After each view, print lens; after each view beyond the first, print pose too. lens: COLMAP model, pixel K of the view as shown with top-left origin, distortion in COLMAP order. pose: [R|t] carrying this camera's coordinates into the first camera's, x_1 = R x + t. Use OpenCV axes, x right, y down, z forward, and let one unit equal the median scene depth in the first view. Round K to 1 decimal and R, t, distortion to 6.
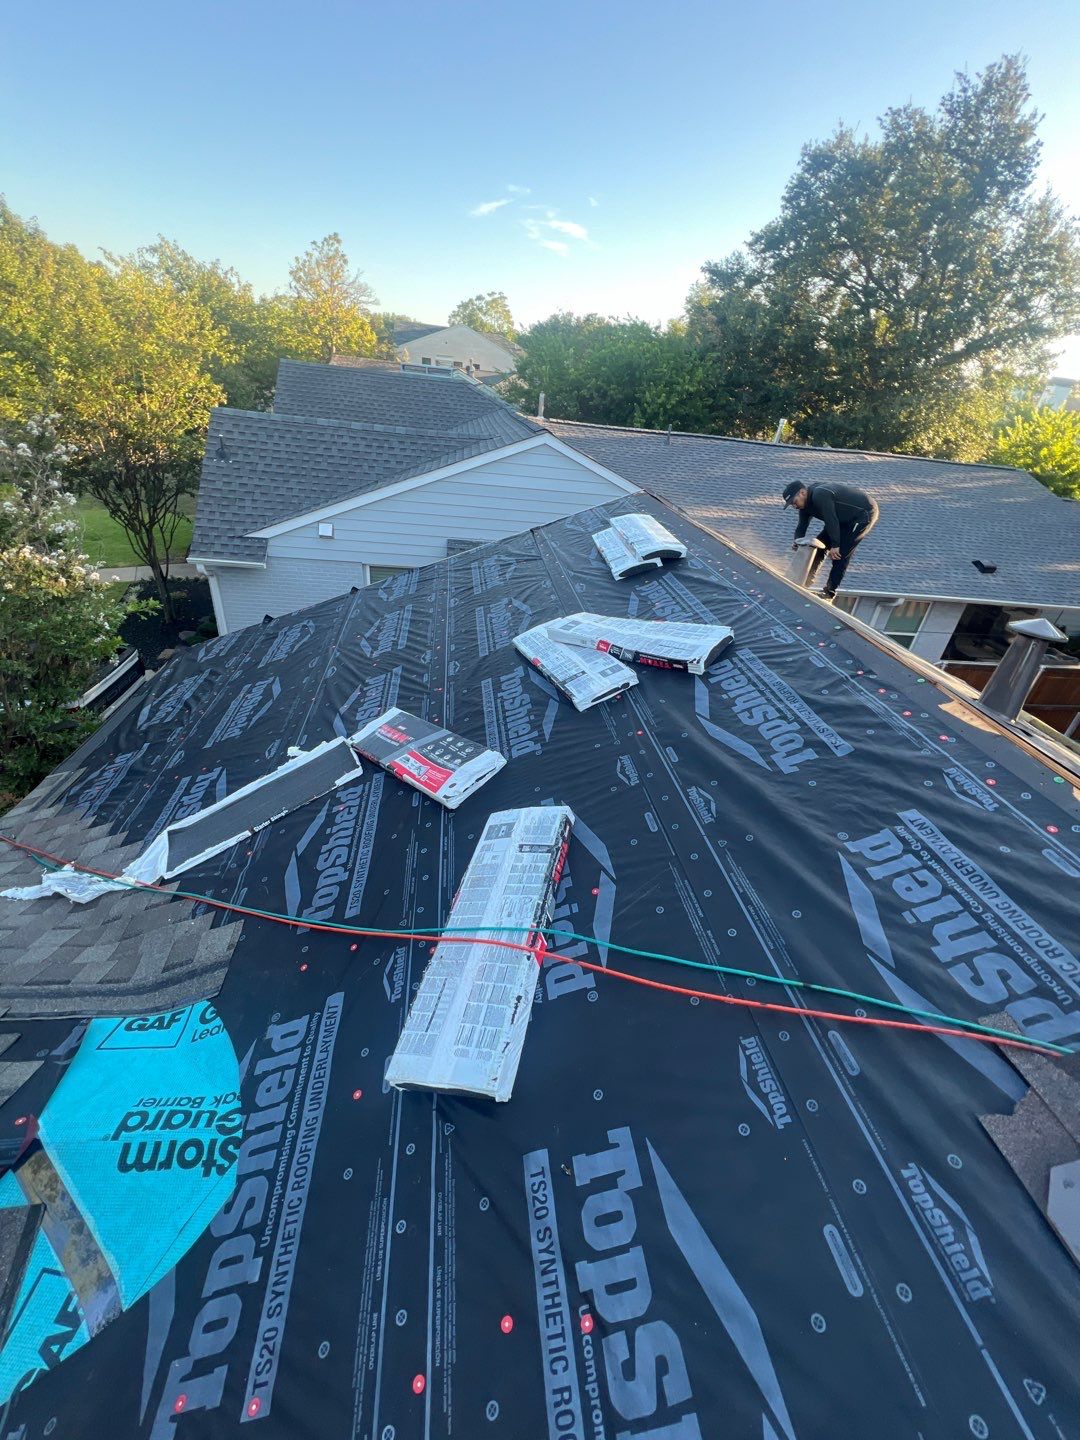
lens RADIAL K [[574.7, 0, 535.8], [0, 574.7, 714.7], [0, 0, 1]] dist [-0.000018, -0.000220]
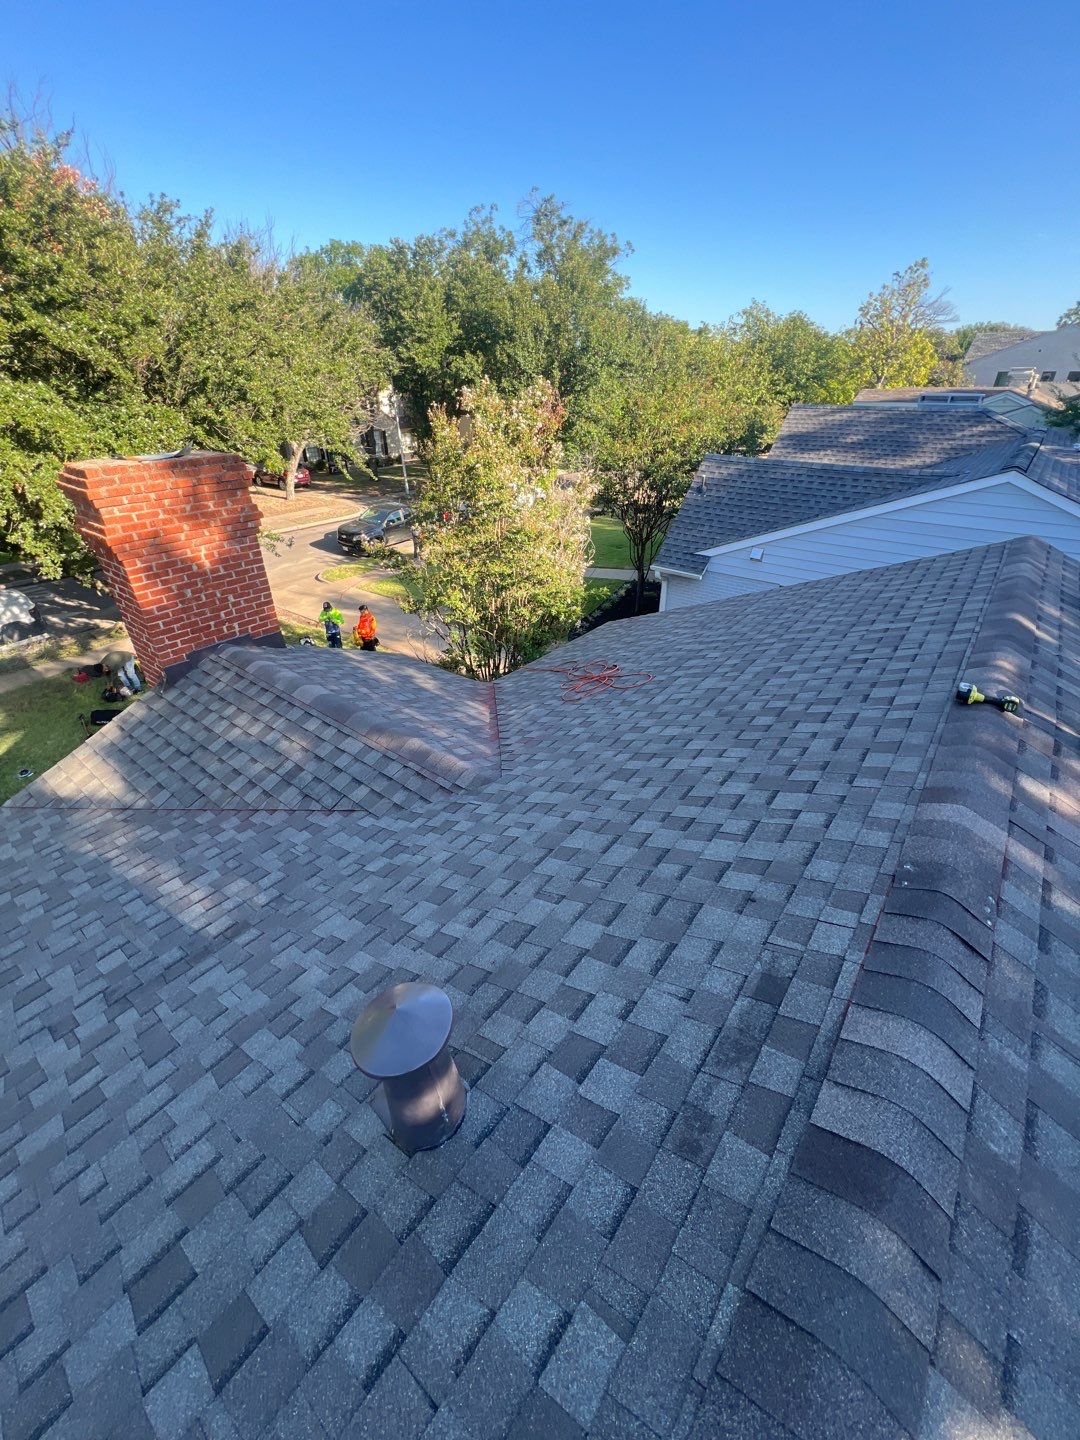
lens RADIAL K [[576.8, 0, 543.6], [0, 576.8, 719.1], [0, 0, 1]] dist [-0.000671, 0.000295]
pose [[0.698795, 0.271431, -0.661824, 0.573091], [-0.292544, 0.952742, 0.081859, 0.095105], [0.652767, 0.136410, 0.745177, -0.351827]]
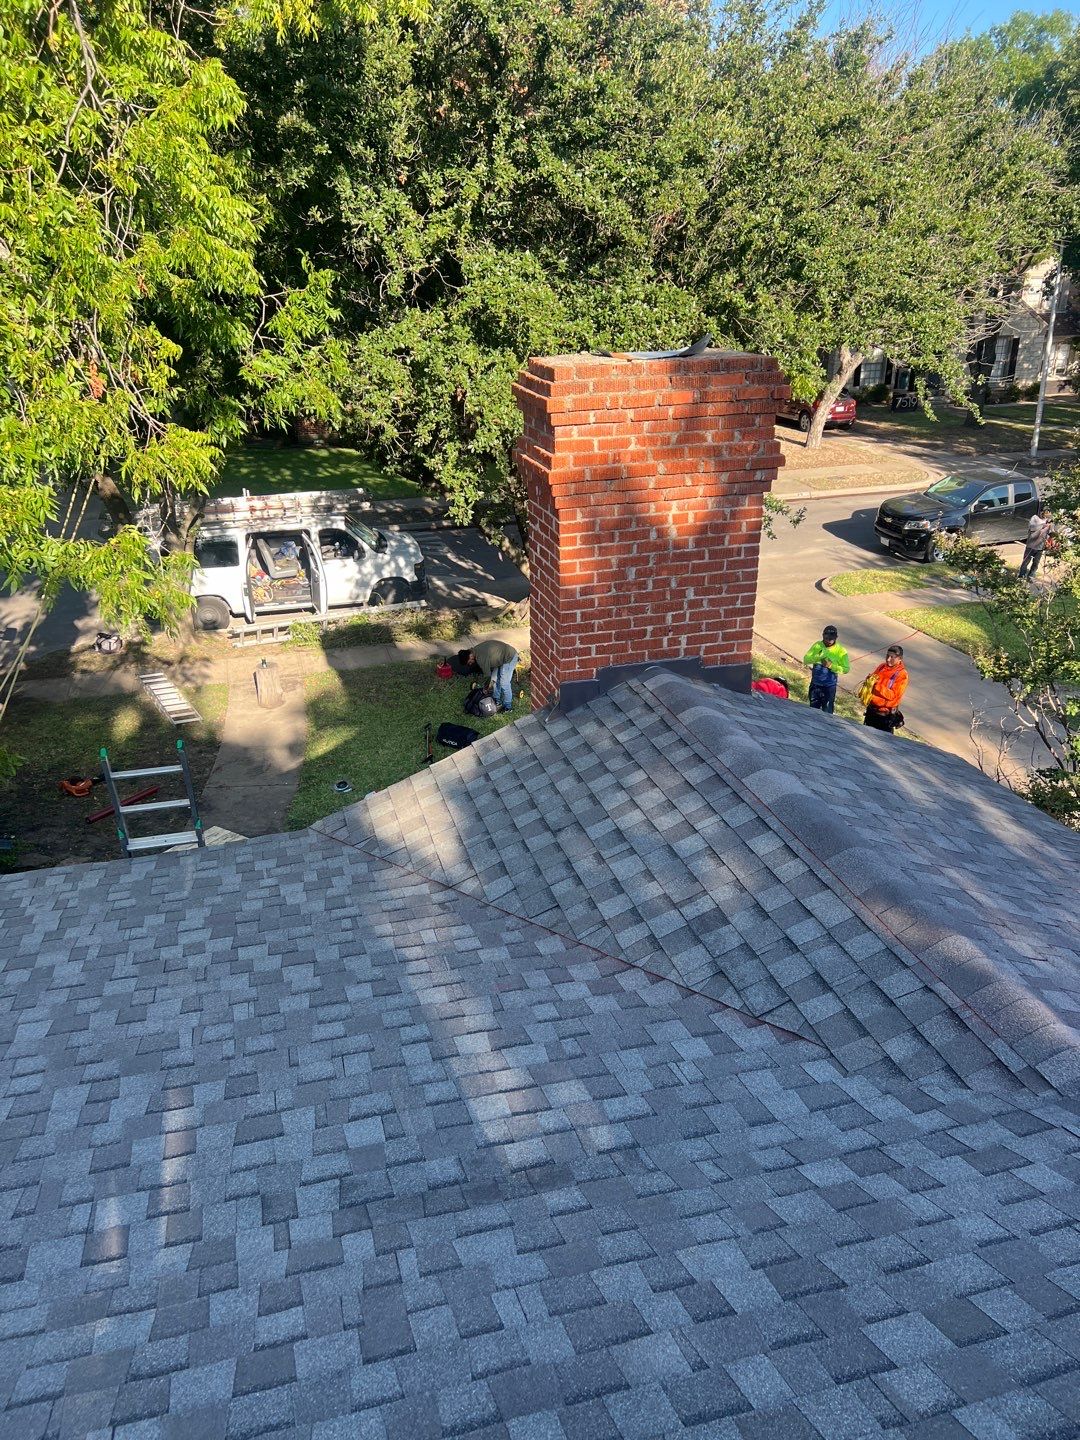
lens RADIAL K [[1082.6, 0, 527.6], [0, 1082.6, 719.7], [0, 0, 1]] dist [0.065964, -0.075855]
pose [[0.138515, 0.289601, -0.947072, 0.488251], [-0.473268, 0.859388, 0.193571, 0.123778], [0.869960, 0.421407, 0.256097, -0.362364]]
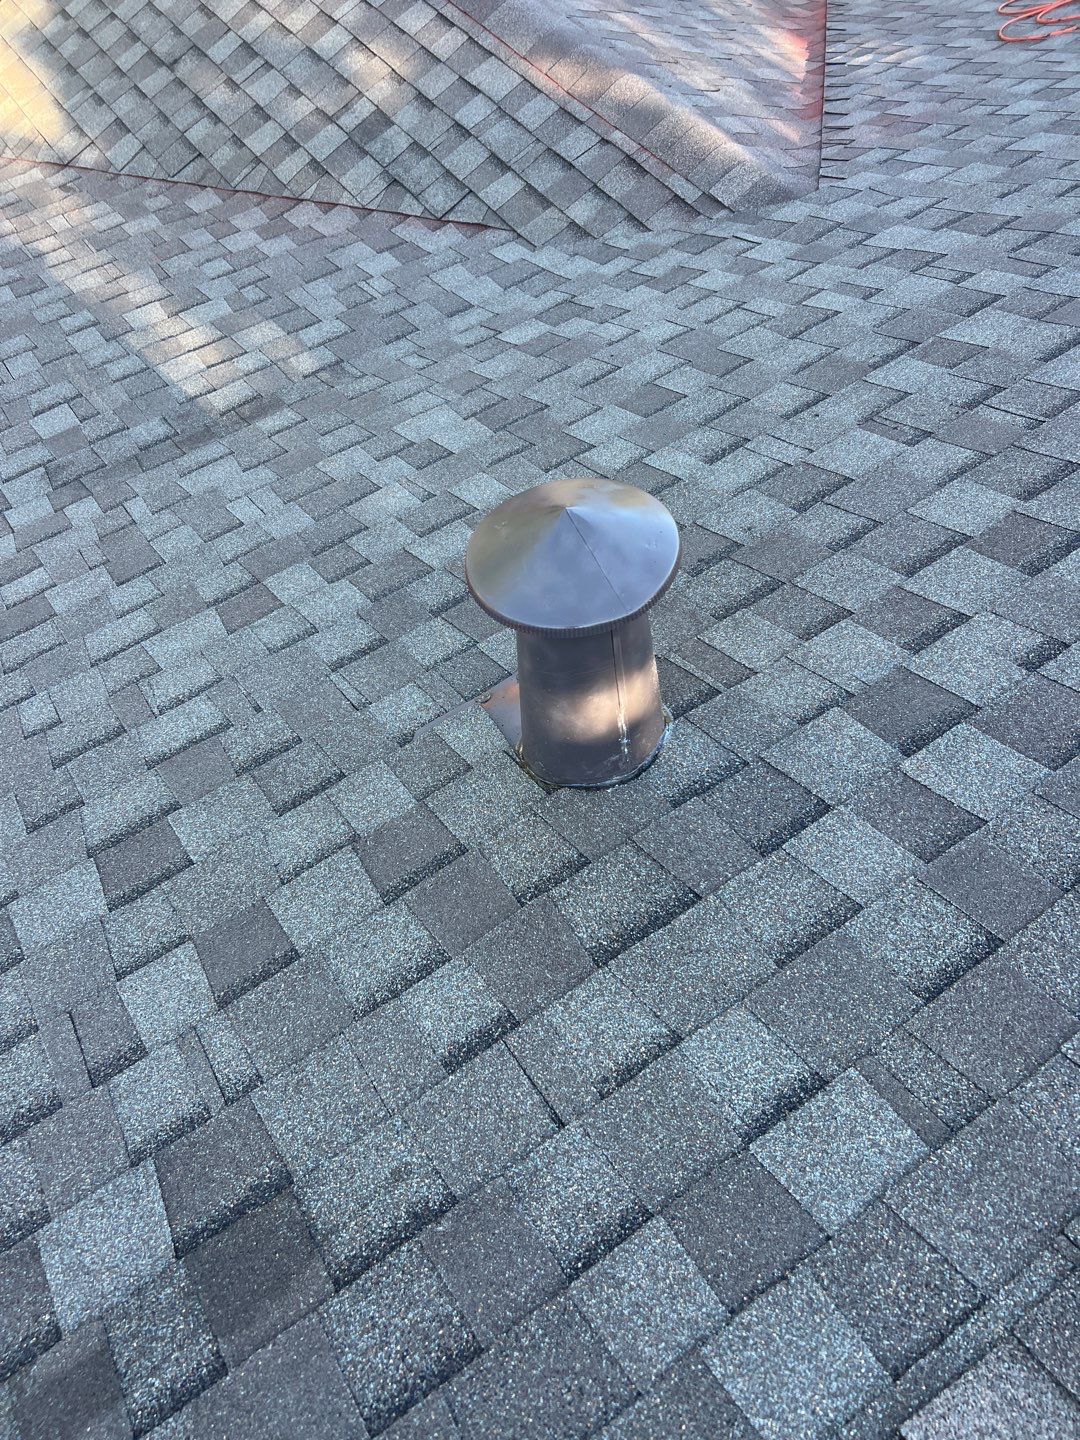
lens RADIAL K [[1100.3, 0, 540.0], [0, 1100.3, 720.0], [0, 0, 1]] dist [0.031026, -0.008835]
pose [[0.454887, 0.680067, -0.574966, 0.536063], [-0.377409, 0.732001, 0.567218, 0.208901], [0.806622, -0.041023, 0.589642, -0.309530]]
